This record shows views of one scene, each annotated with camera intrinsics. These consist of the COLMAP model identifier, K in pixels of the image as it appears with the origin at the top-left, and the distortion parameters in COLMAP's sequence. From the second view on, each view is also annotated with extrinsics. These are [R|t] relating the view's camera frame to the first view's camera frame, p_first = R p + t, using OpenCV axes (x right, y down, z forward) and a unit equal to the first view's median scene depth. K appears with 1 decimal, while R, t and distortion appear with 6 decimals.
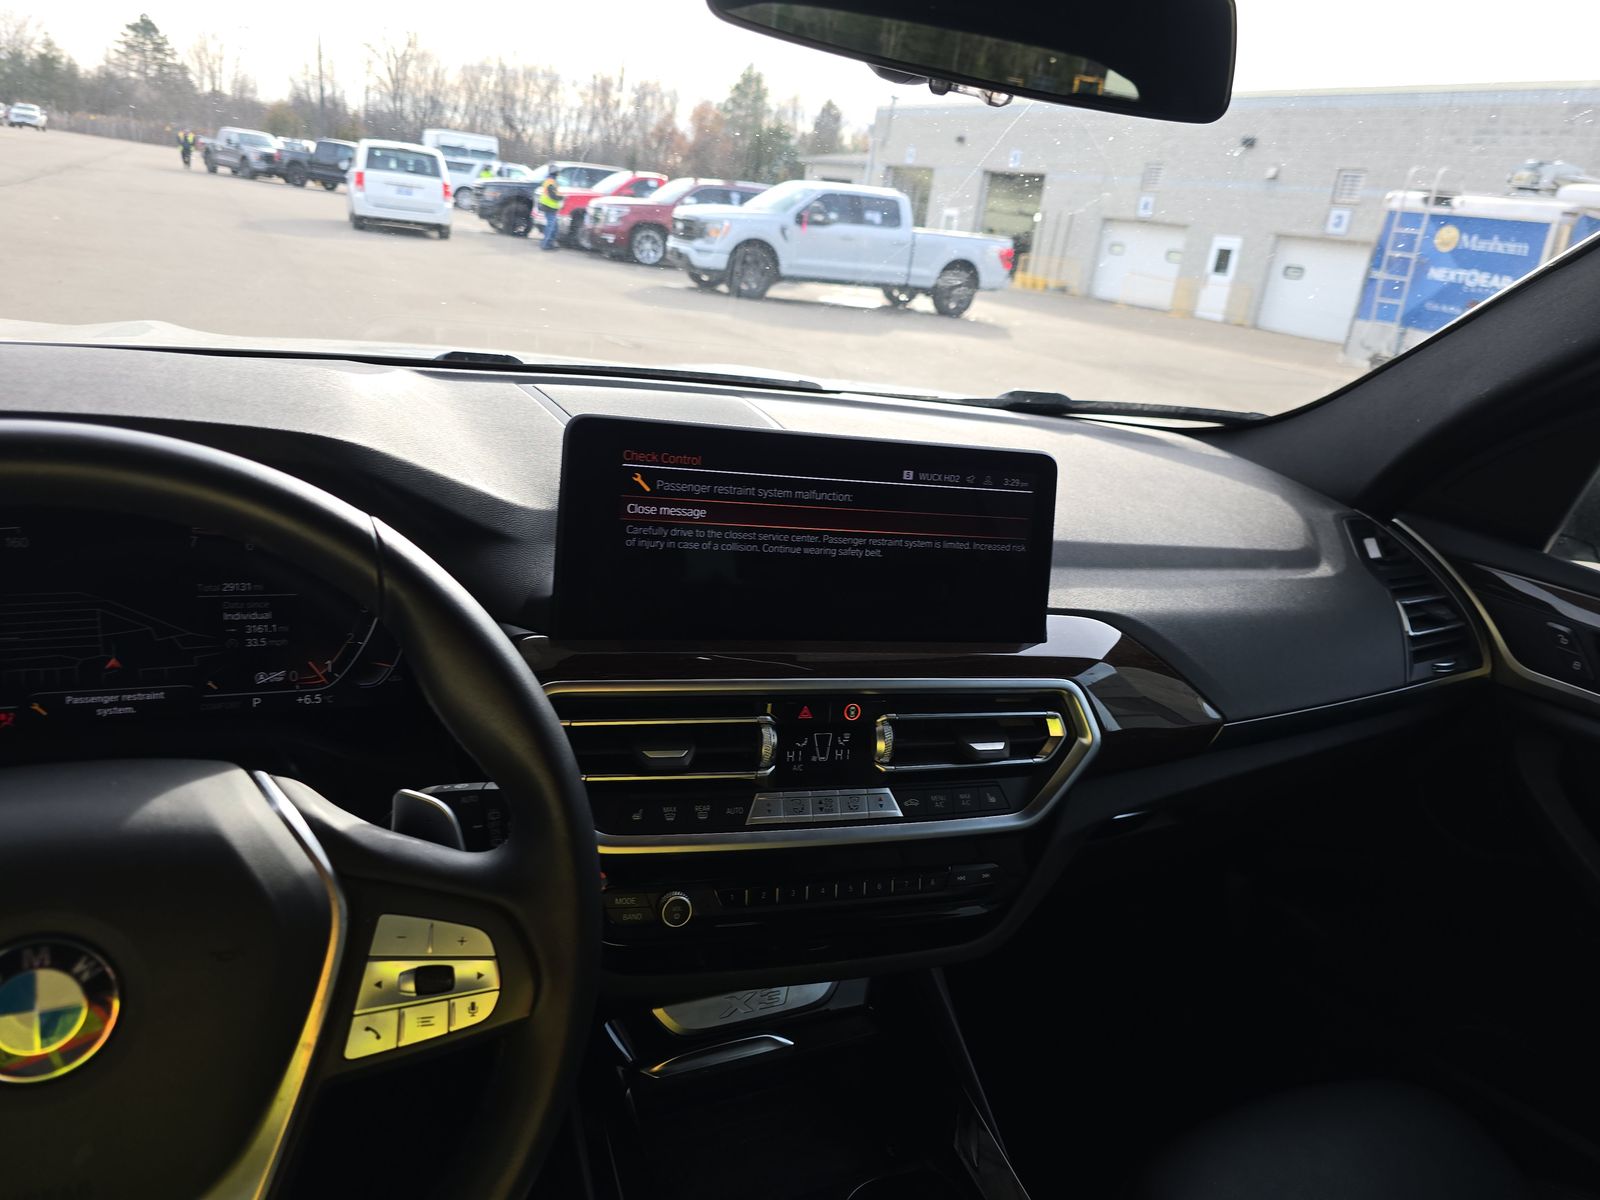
lens RADIAL K [[1073.7, 0, 806.2], [0, 1073.7, 591.0], [0, 0, 1]] dist [0.033349, -0.021127]
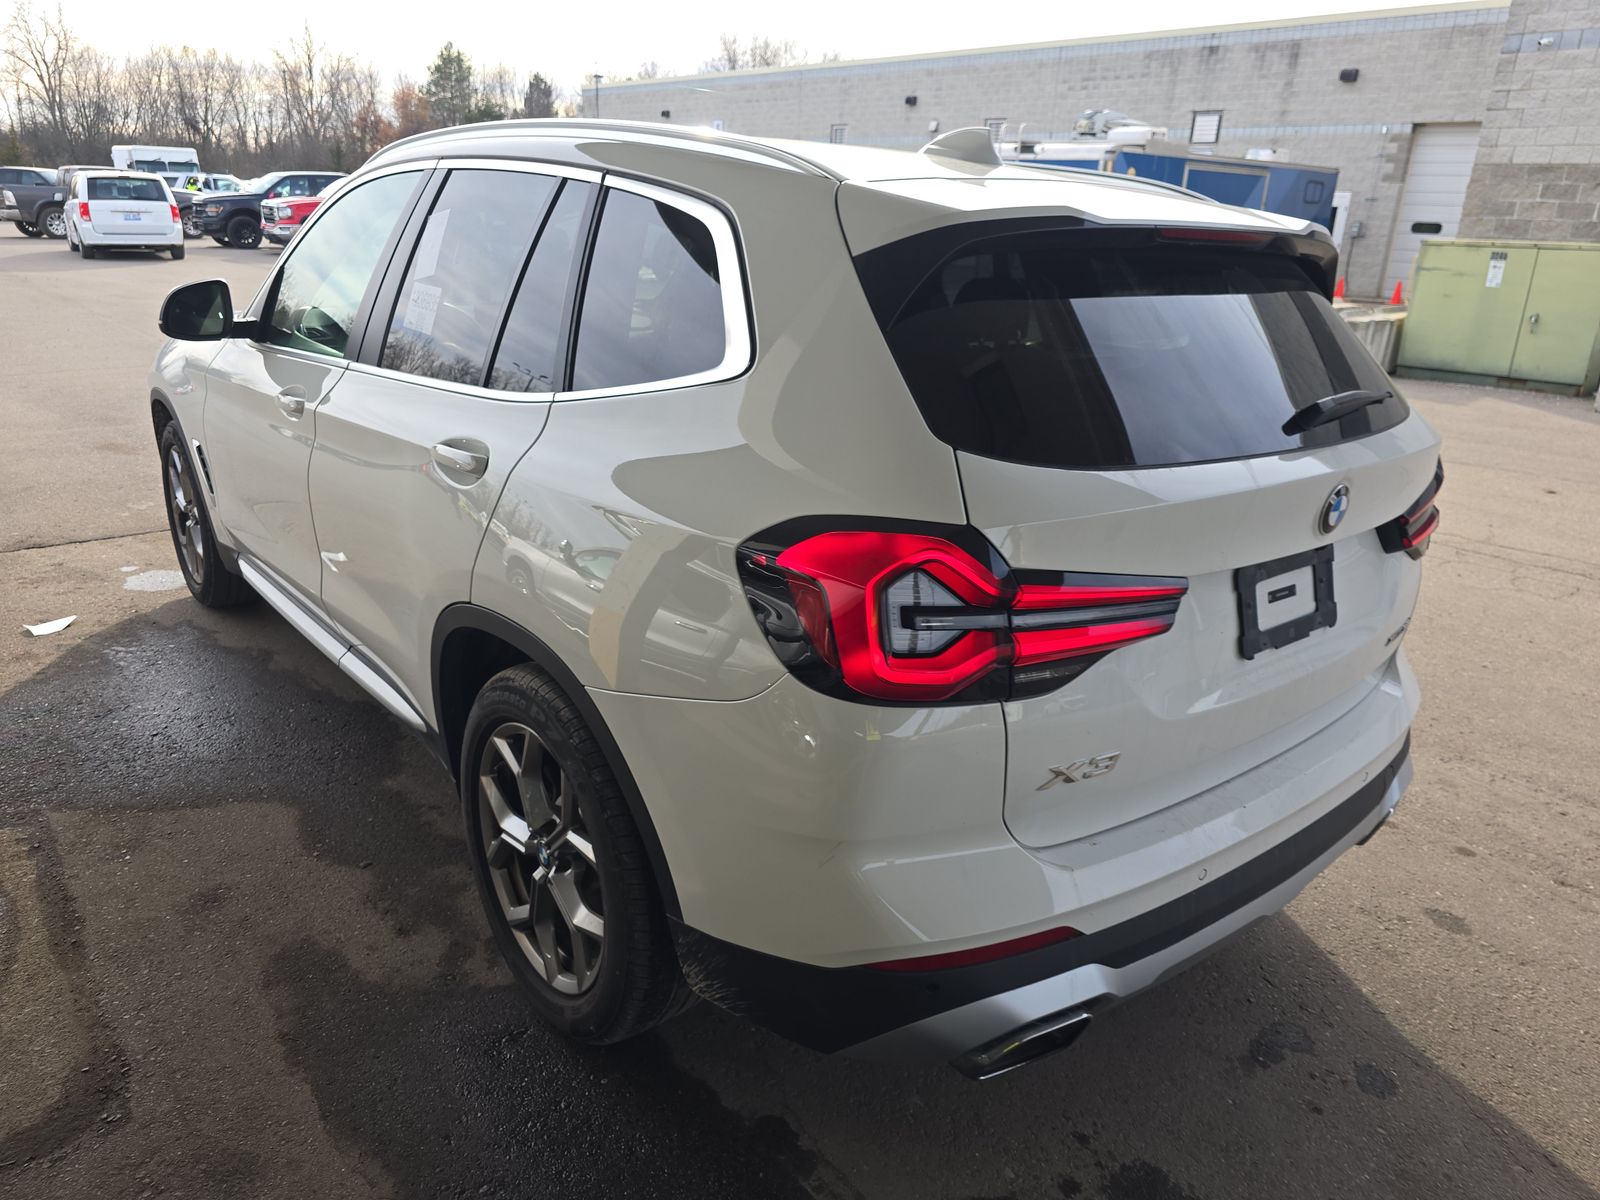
lens RADIAL K [[1073.7, 0, 790.0], [0, 1073.7, 607.1], [0, 0, 1]] dist [0.033349, -0.021127]
pose [[0.972307, -0.161196, 0.169222, 0.006321], [0.154150, 0.986567, 0.054066, 0.038254], [-0.175664, -0.026483, 0.984094, -0.136383]]
